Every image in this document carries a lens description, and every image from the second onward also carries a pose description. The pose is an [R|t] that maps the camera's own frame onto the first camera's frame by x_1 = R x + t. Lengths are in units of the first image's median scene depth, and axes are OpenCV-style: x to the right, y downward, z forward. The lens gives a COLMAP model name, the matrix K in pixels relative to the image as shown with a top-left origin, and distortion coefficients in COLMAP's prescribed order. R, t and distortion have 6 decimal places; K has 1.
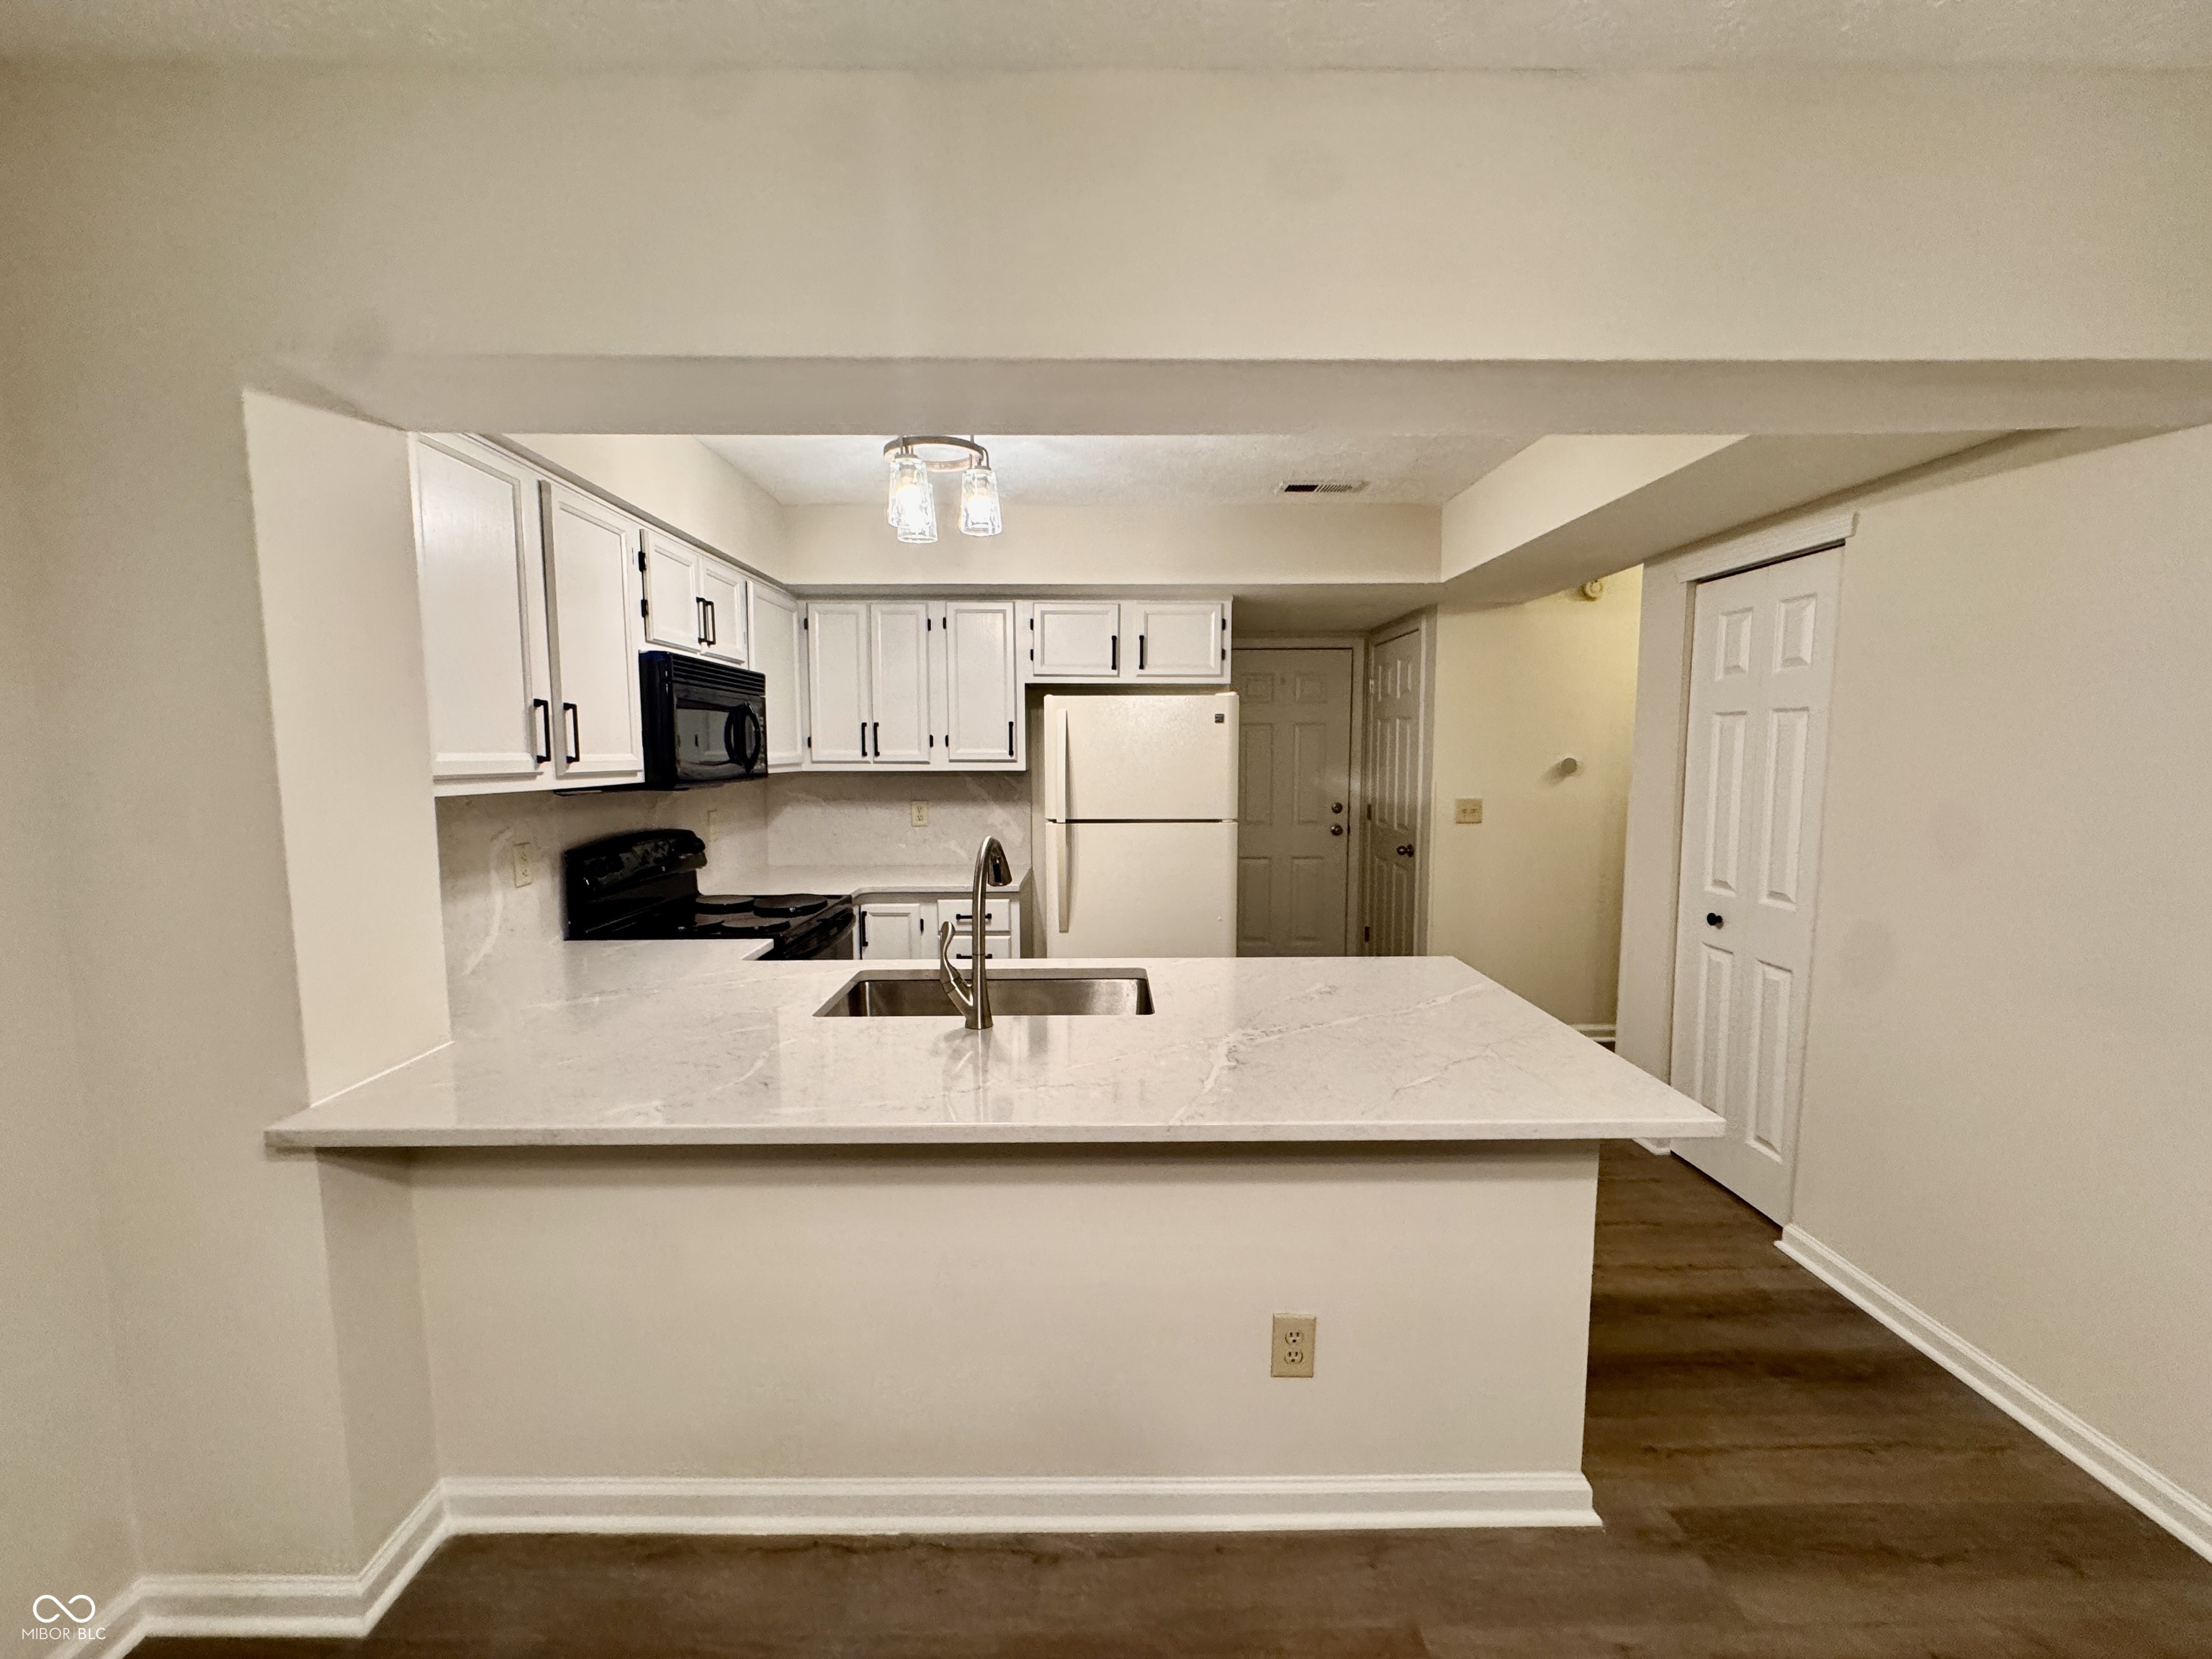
lens RADIAL K [[881.7, 0, 1106.0], [0, 881.7, 829.5], [0, 0, 1]] dist [-0.002658, 0.000235]
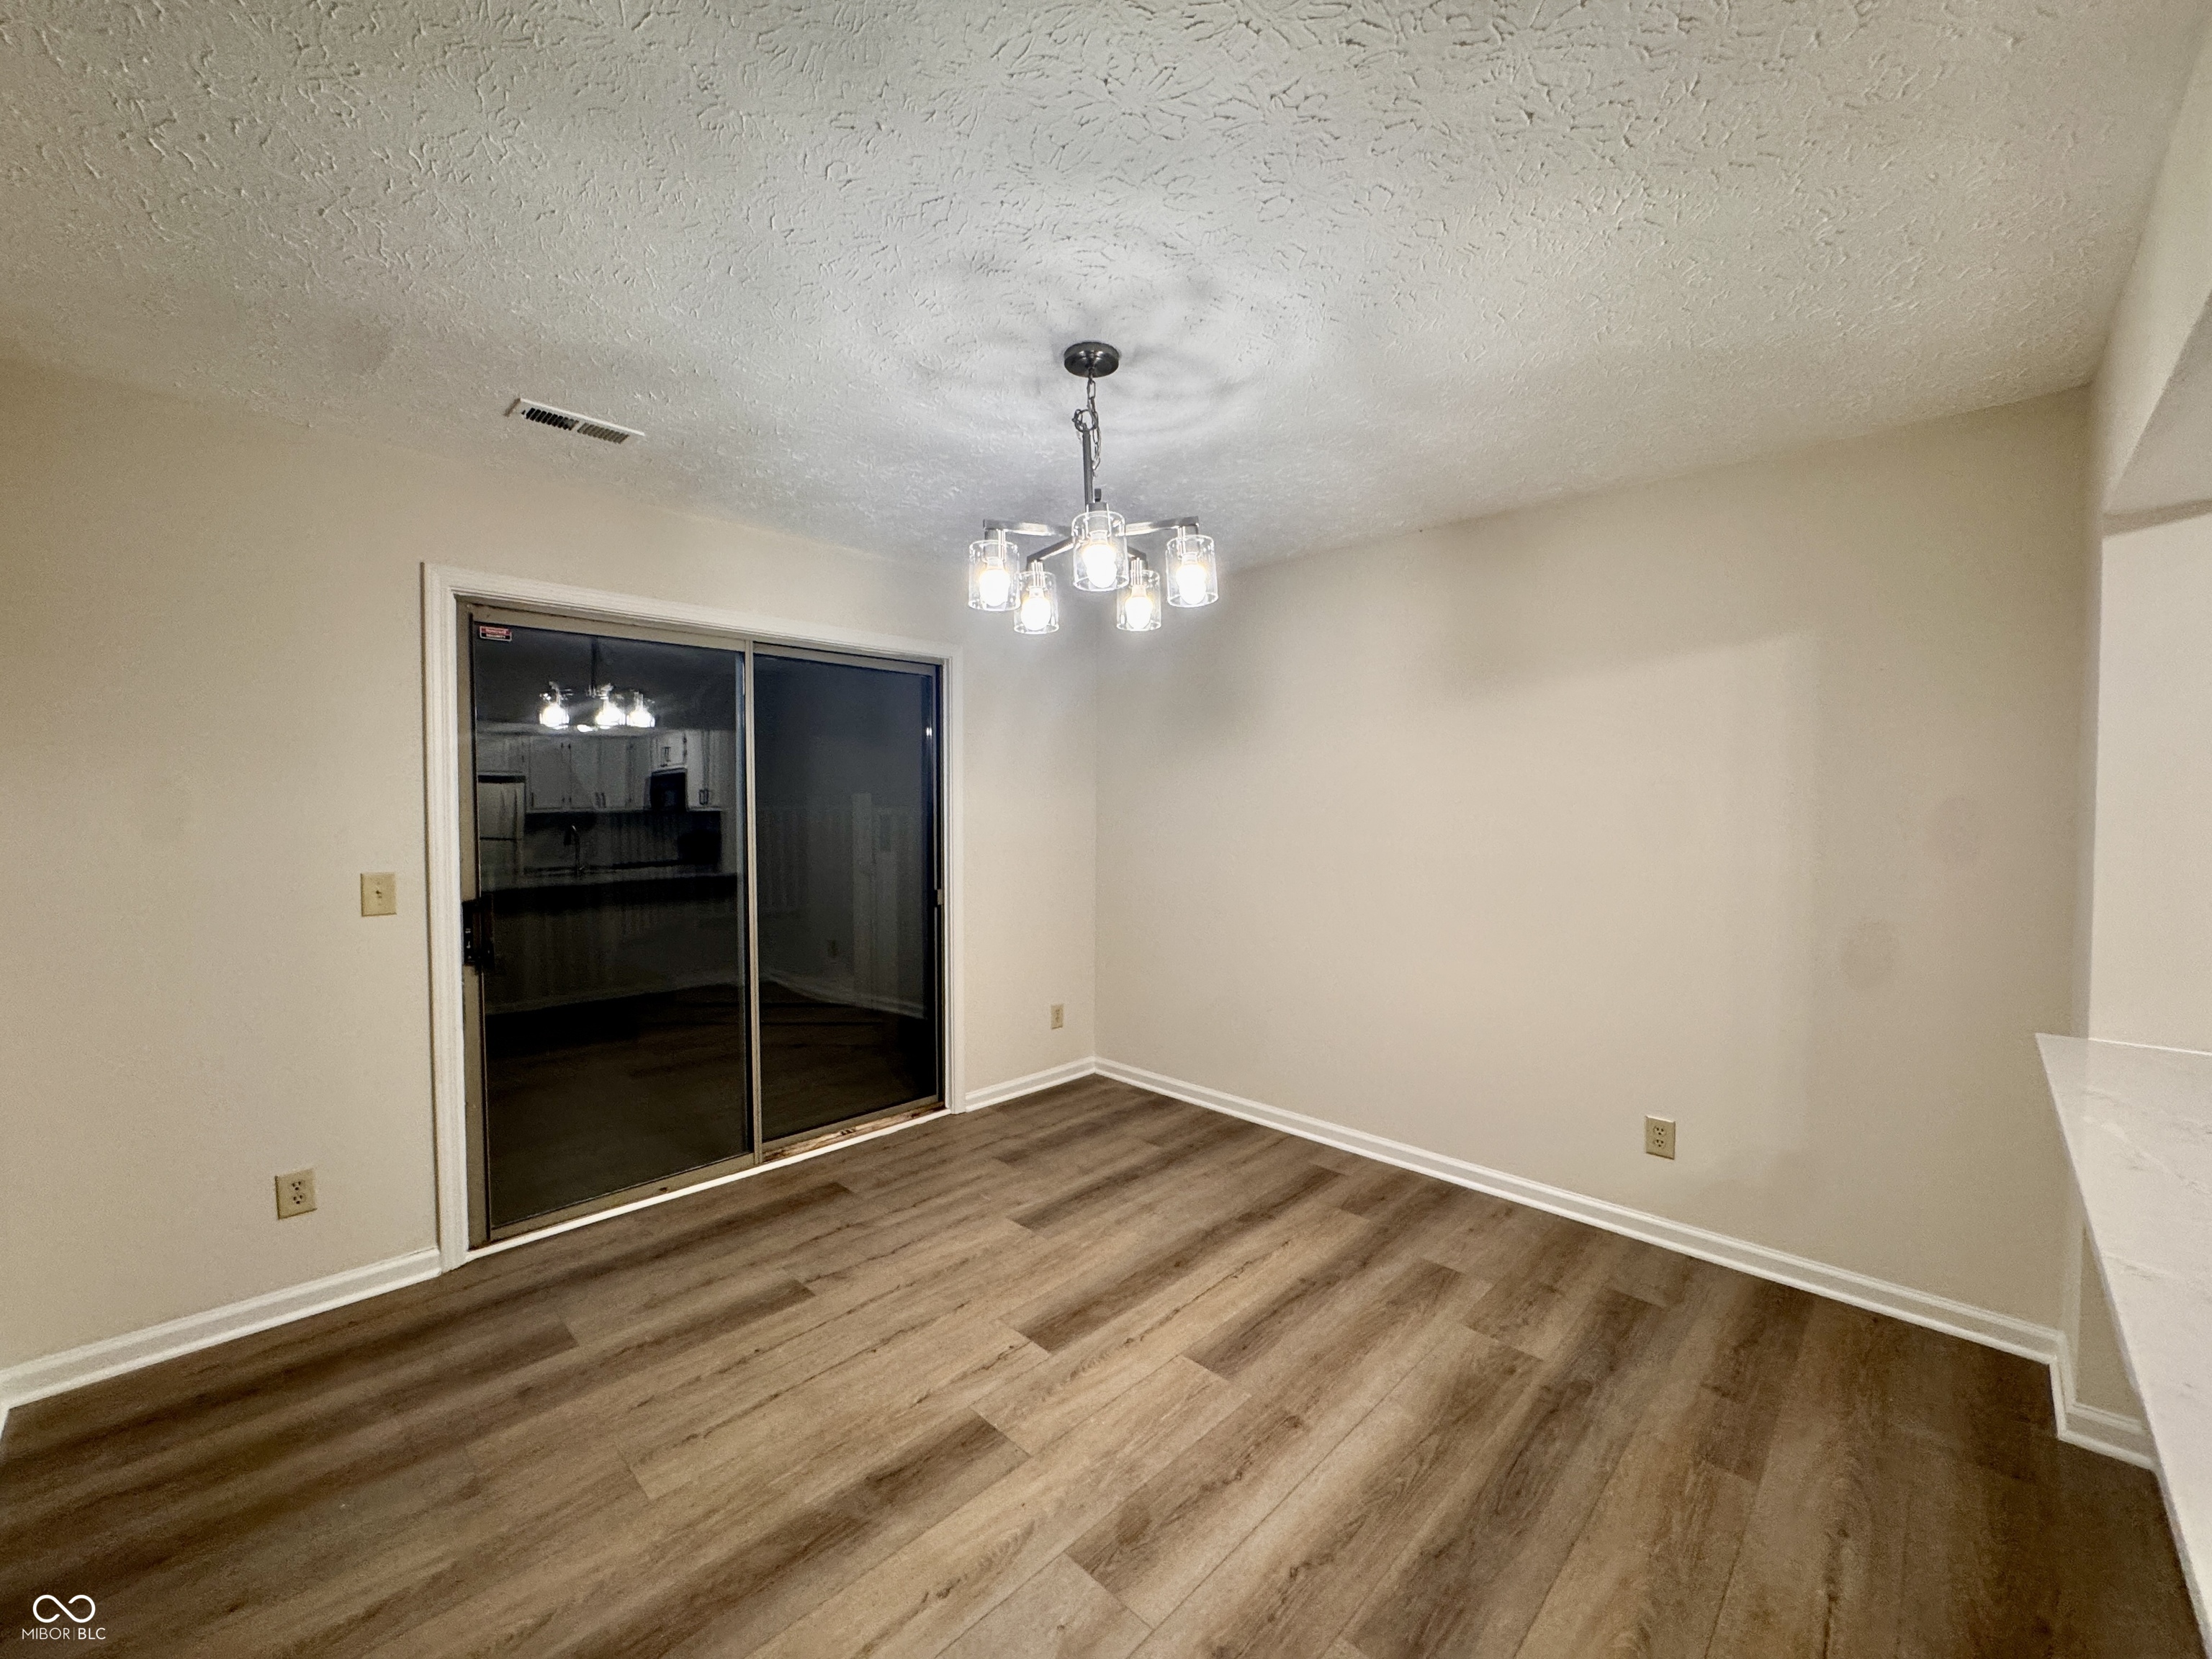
lens RADIAL K [[881.7, 0, 1106.0], [0, 881.7, 829.5], [0, 0, 1]] dist [-0.002658, 0.000235]
pose [[-0.705059, 0.025547, -0.708688, 0.490848], [-0.064436, 0.992909, 0.099899, -0.021991], [0.706215, 0.116100, -0.698413, 0.352470]]
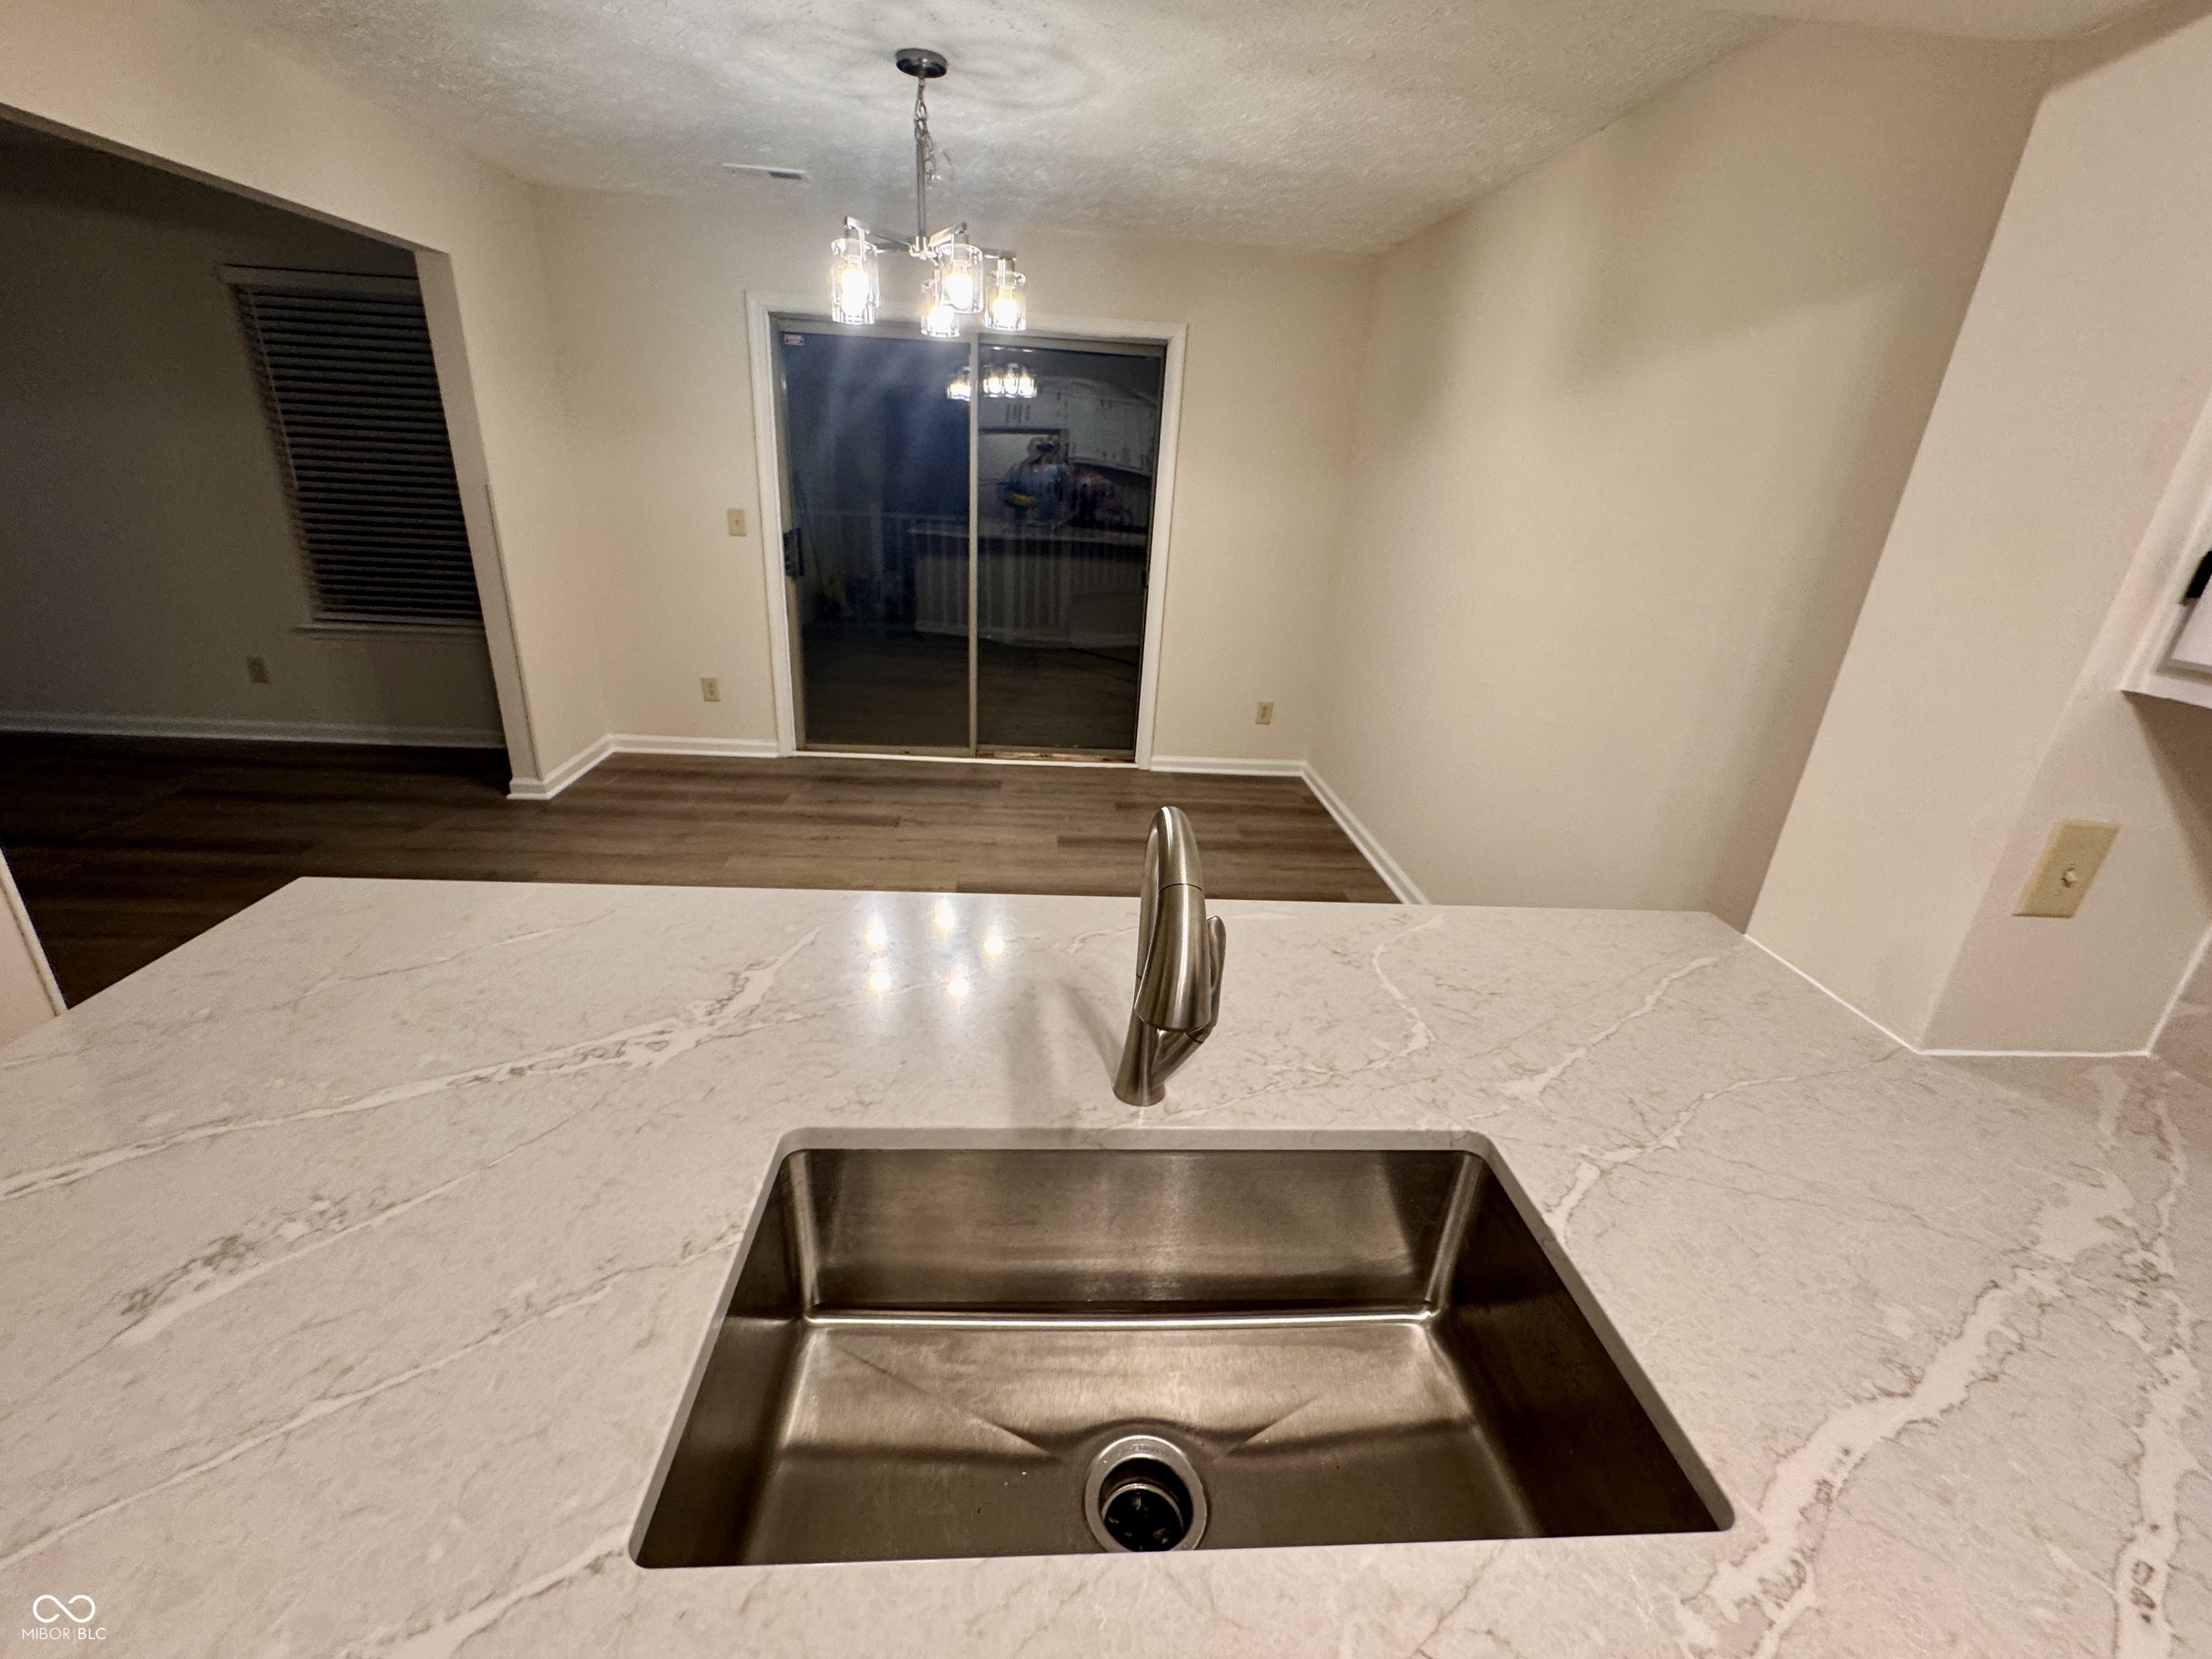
lens RADIAL K [[923.6, 0, 1106.0], [0, 923.6, 829.5], [0, 0, 1]] dist [-0.003451, -0.000067]
pose [[-0.996687, -0.030136, -0.075549, -0.041325], [-0.061522, 0.886893, 0.457861, -0.095233], [0.053206, 0.460992, -0.885808, 0.773284]]
